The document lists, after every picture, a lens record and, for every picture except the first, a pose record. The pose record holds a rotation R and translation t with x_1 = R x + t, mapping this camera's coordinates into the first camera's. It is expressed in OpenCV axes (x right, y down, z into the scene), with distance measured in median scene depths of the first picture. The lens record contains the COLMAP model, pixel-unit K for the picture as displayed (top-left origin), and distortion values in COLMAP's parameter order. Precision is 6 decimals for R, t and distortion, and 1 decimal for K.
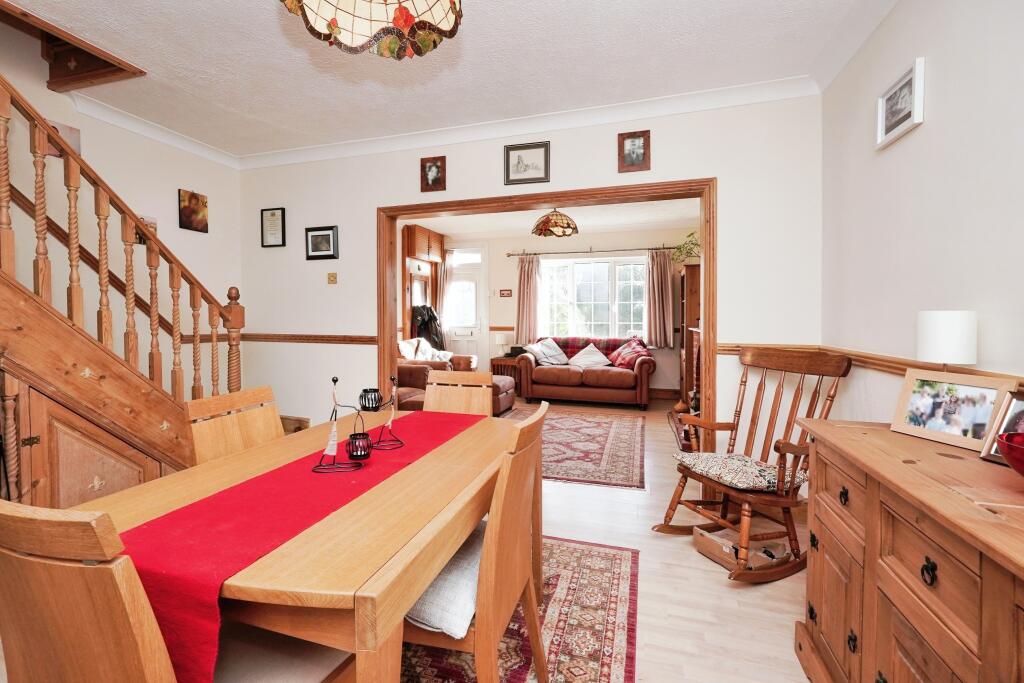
lens RADIAL K [[421.0, 0, 512.0], [0, 421.0, 341.5], [0, 0, 1]] dist [-0.000674, -0.000021]
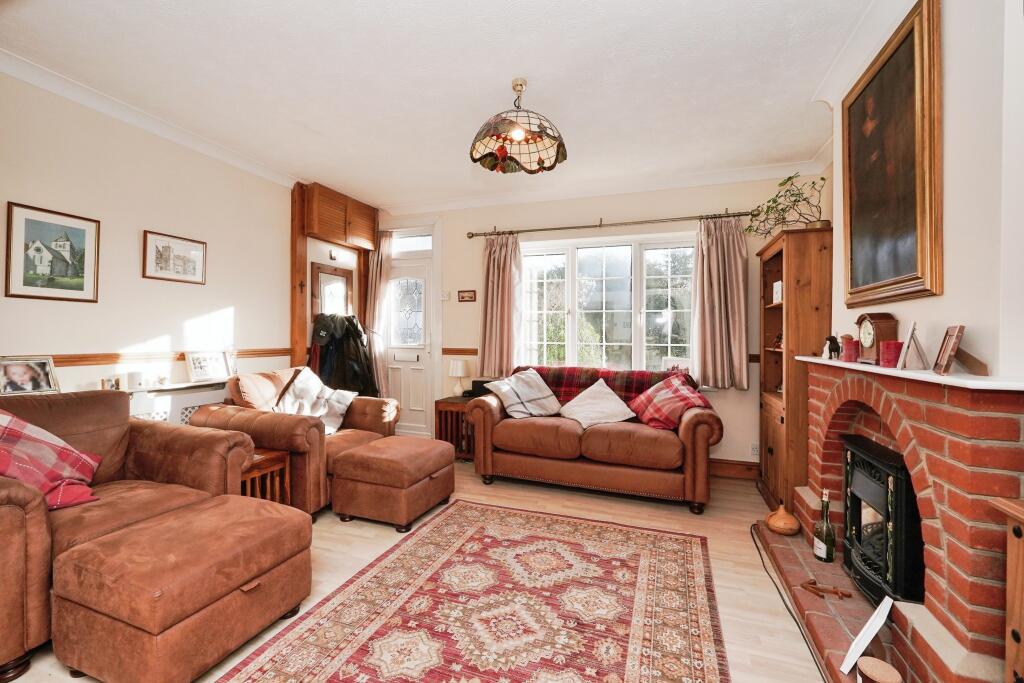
lens RADIAL K [[421.0, 0, 512.0], [0, 421.0, 341.5], [0, 0, 1]] dist [-0.000674, -0.000021]
pose [[0.998781, 0.009096, -0.048520, 0.092818], [-0.011229, 0.998974, -0.043875, -0.020208], [0.048071, 0.044366, 0.997858, 0.405560]]
